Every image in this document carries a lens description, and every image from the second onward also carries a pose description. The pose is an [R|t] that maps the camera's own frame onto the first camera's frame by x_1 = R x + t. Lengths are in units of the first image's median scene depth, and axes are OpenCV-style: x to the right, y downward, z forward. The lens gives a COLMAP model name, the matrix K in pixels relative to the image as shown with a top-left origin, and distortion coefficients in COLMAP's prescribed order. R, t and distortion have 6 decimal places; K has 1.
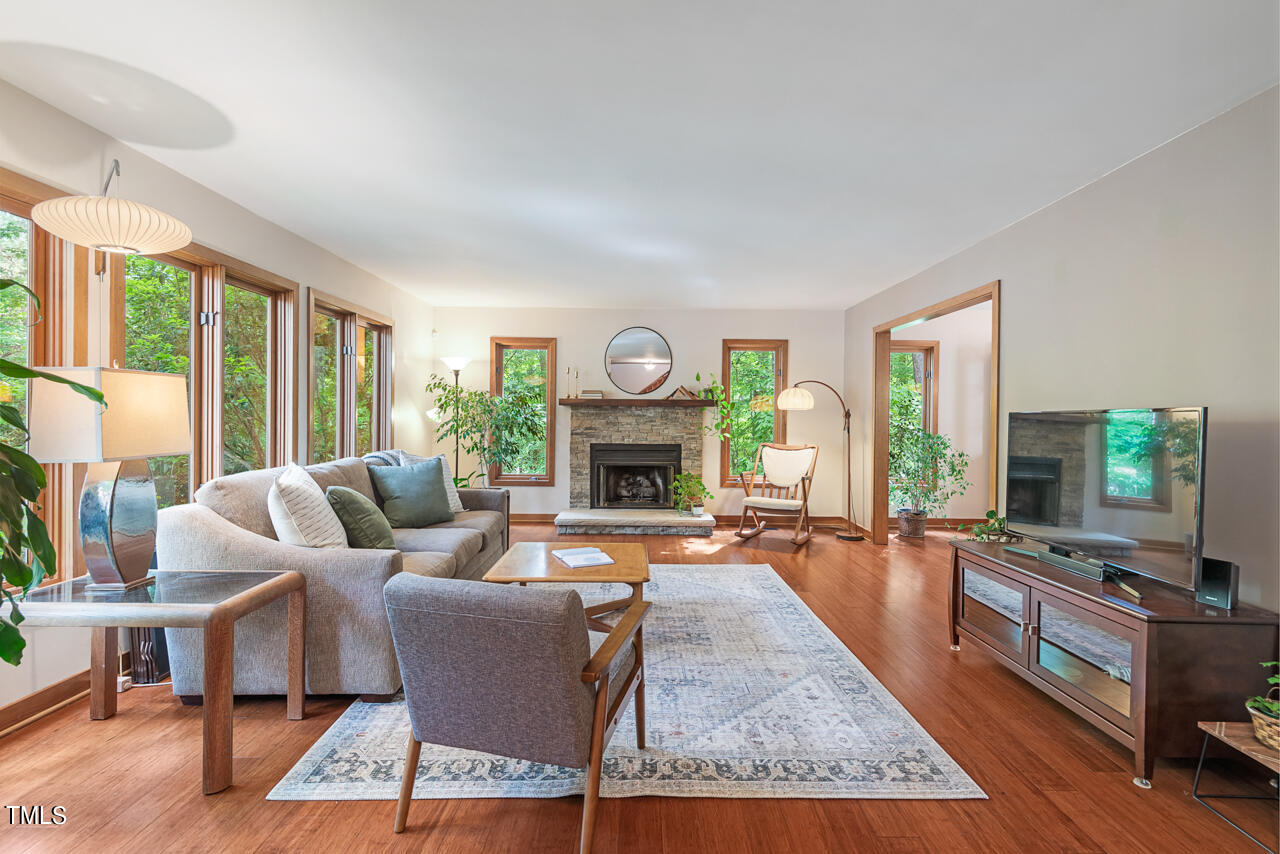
lens RADIAL K [[583.1, 0, 639.0], [0, 583.1, 418.7], [0, 0, 1]] dist [0.030865, -0.018755]
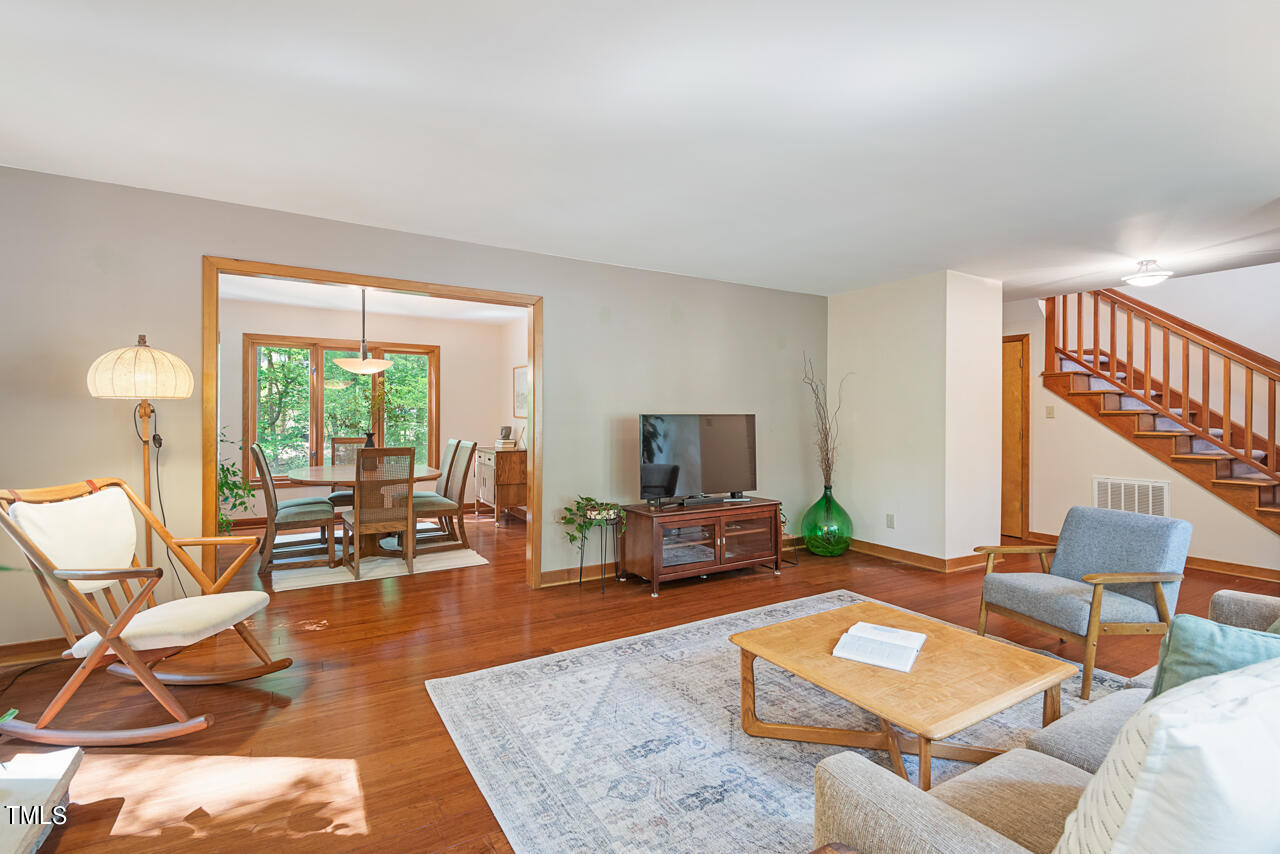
lens RADIAL K [[583.1, 0, 642.9], [0, 583.1, 419.3], [0, 0, 1]] dist [0.030865, -0.018755]
pose [[-0.516198, -0.017892, 0.856282, -0.277976], [-0.010190, 0.999839, 0.014749, -0.010311], [-0.856409, -0.001112, -0.516297, 0.847214]]
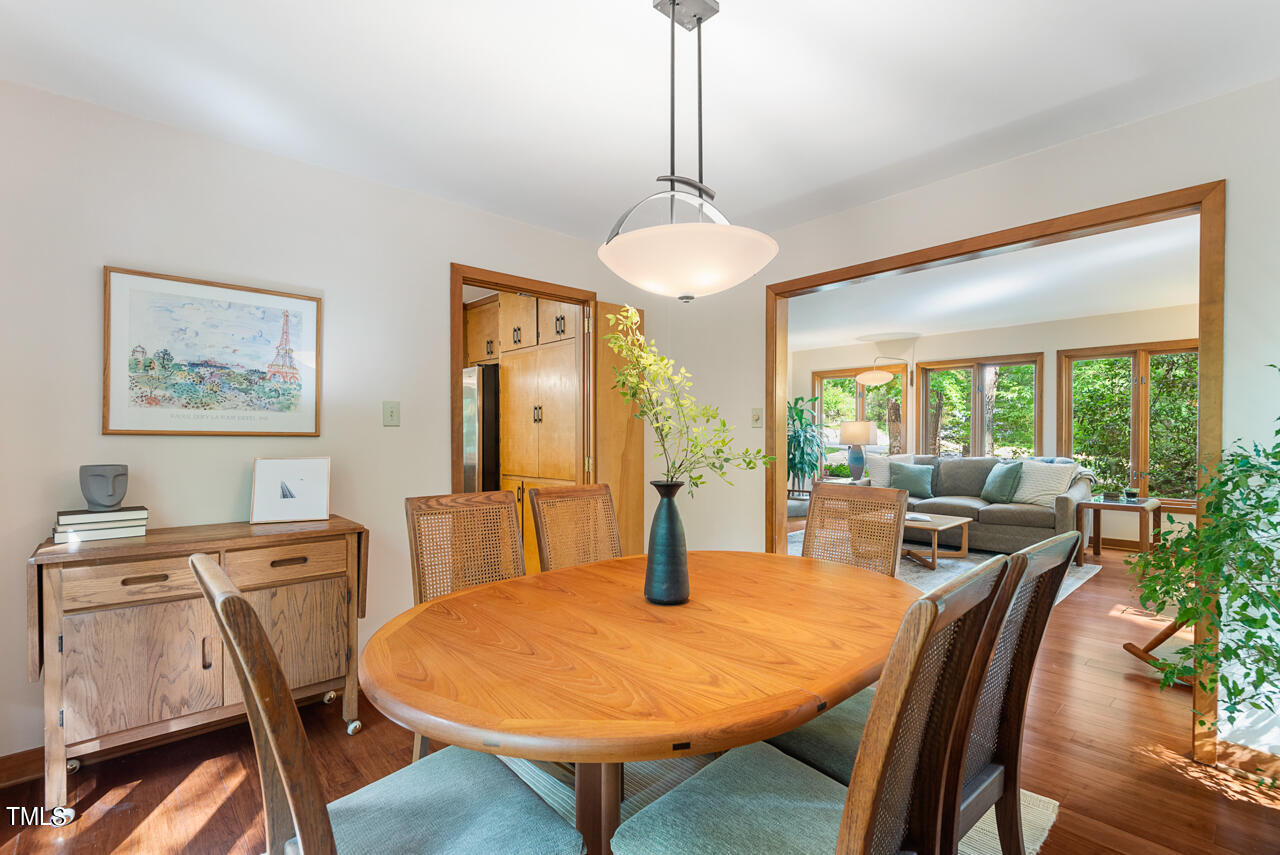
lens RADIAL K [[583.1, 0, 649.3], [0, 583.1, 435.4], [0, 0, 1]] dist [0.030865, -0.018755]
pose [[-0.739803, -0.004049, -0.672812, 0.843714], [-0.006146, 0.999981, 0.000741, 0.004337], [0.672796, 0.004684, -0.739813, 0.940333]]
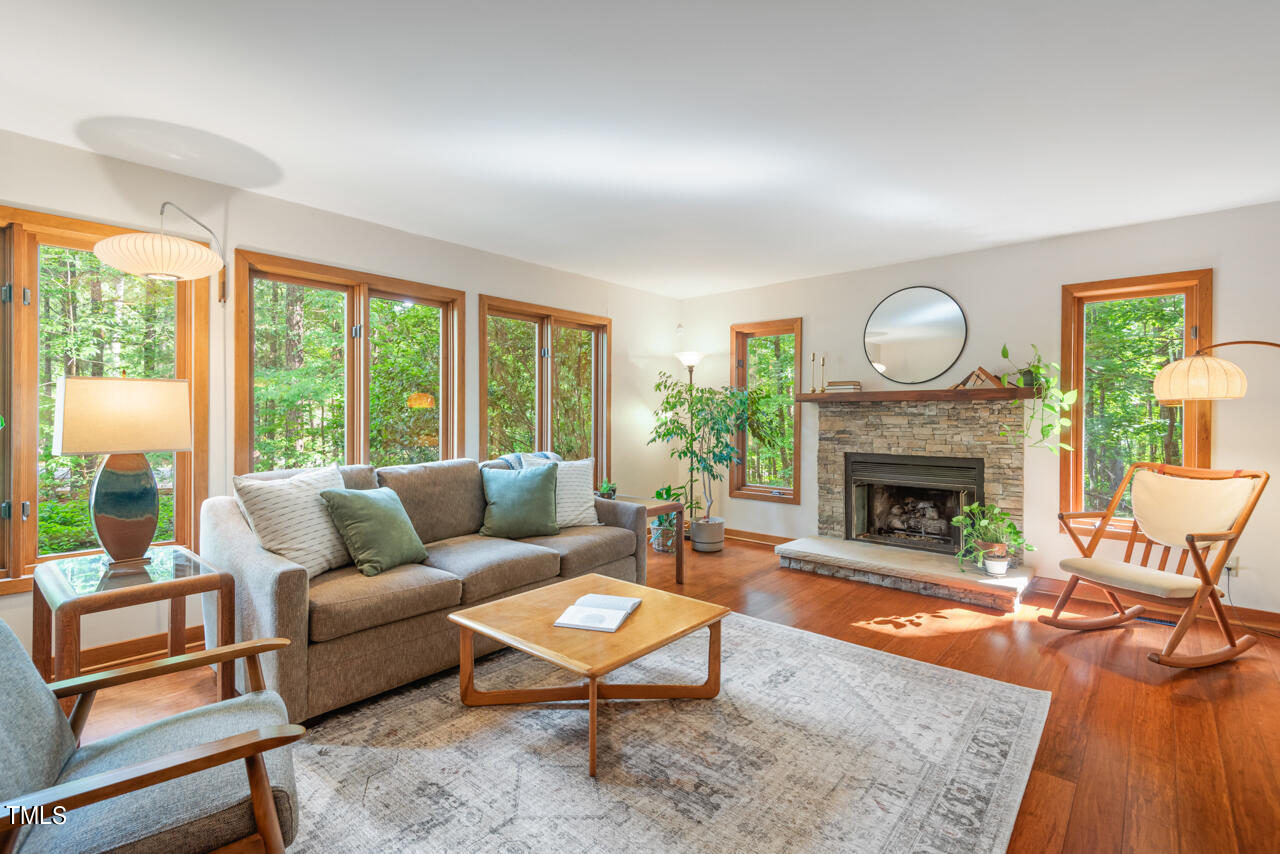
lens RADIAL K [[583.1, 0, 637.7], [0, 583.1, 418.1], [0, 0, 1]] dist [0.030865, -0.018755]
pose [[0.751315, -0.003321, -0.659936, 0.223503], [0.000844, 0.999991, -0.004071, 0.001058], [0.659944, 0.002501, 0.751311, 0.266275]]
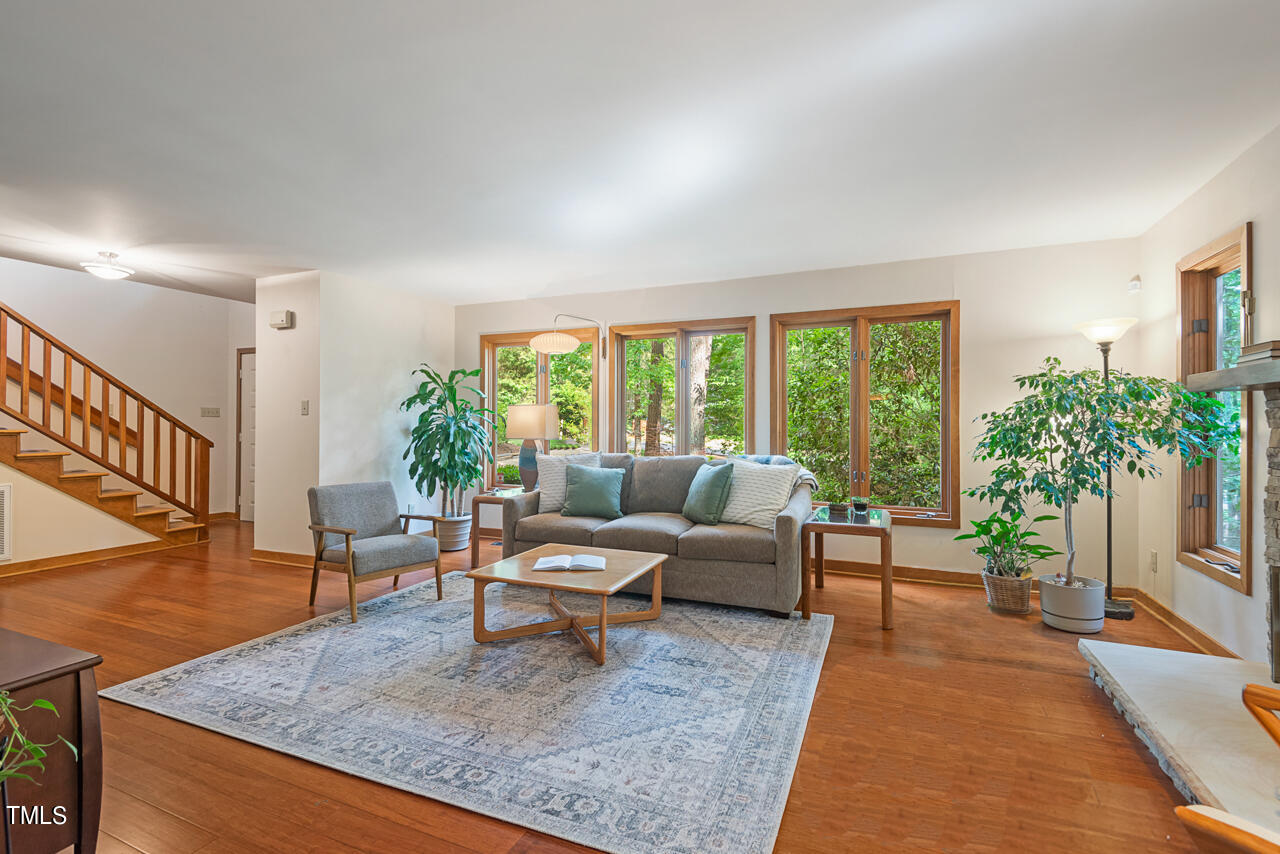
lens RADIAL K [[583.1, 0, 642.8], [0, 583.1, 411.2], [0, 0, 1]] dist [0.030865, -0.018755]
pose [[-0.401199, -0.031622, -0.915445, 0.406542], [-0.008784, 0.999491, -0.030676, 0.006881], [0.915949, -0.004265, -0.401273, 0.814532]]
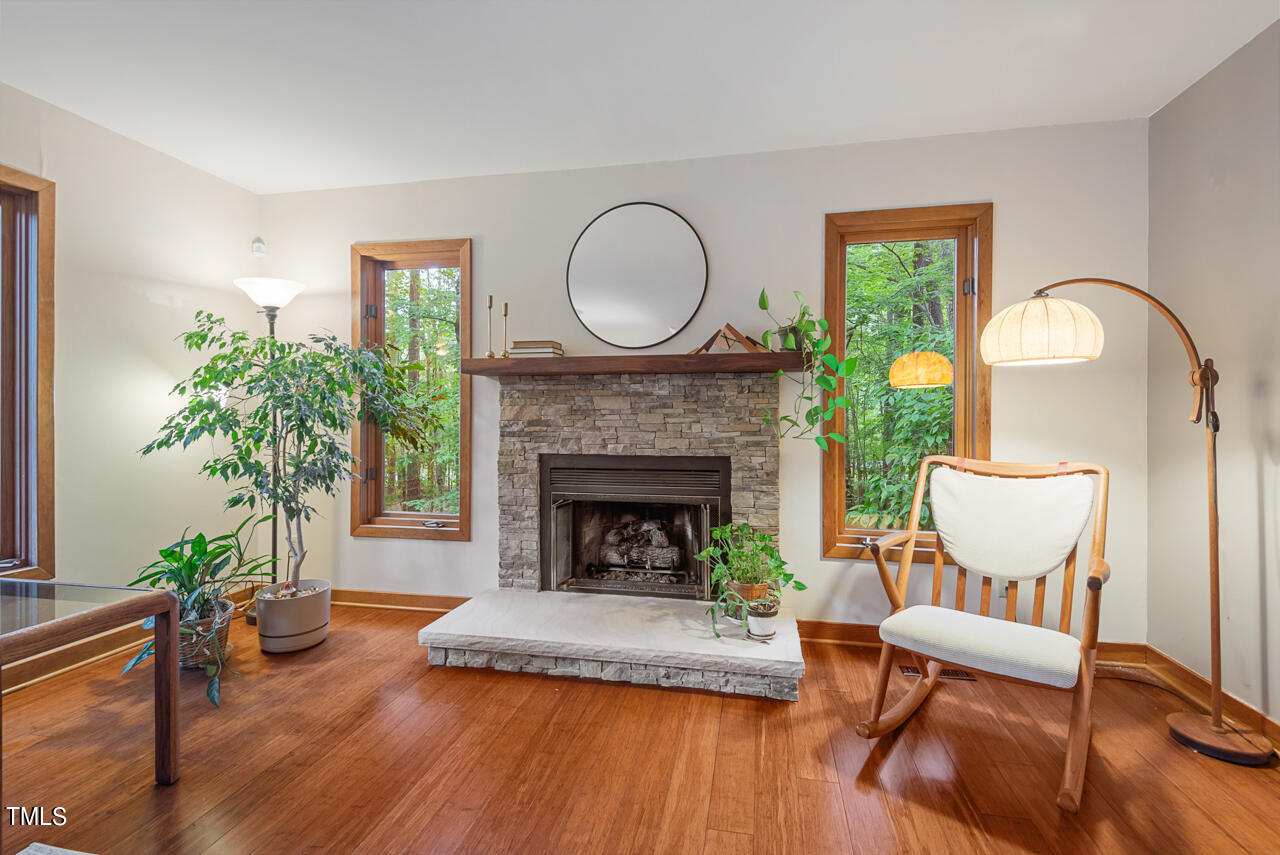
lens RADIAL K [[583.1, 0, 641.5], [0, 583.1, 418.5], [0, 0, 1]] dist [0.030865, -0.018755]
pose [[0.980041, -0.006210, -0.198697, 0.098419], [0.006638, 0.999977, 0.001489, 0.013556], [0.198683, -0.002779, 0.980060, 0.568983]]
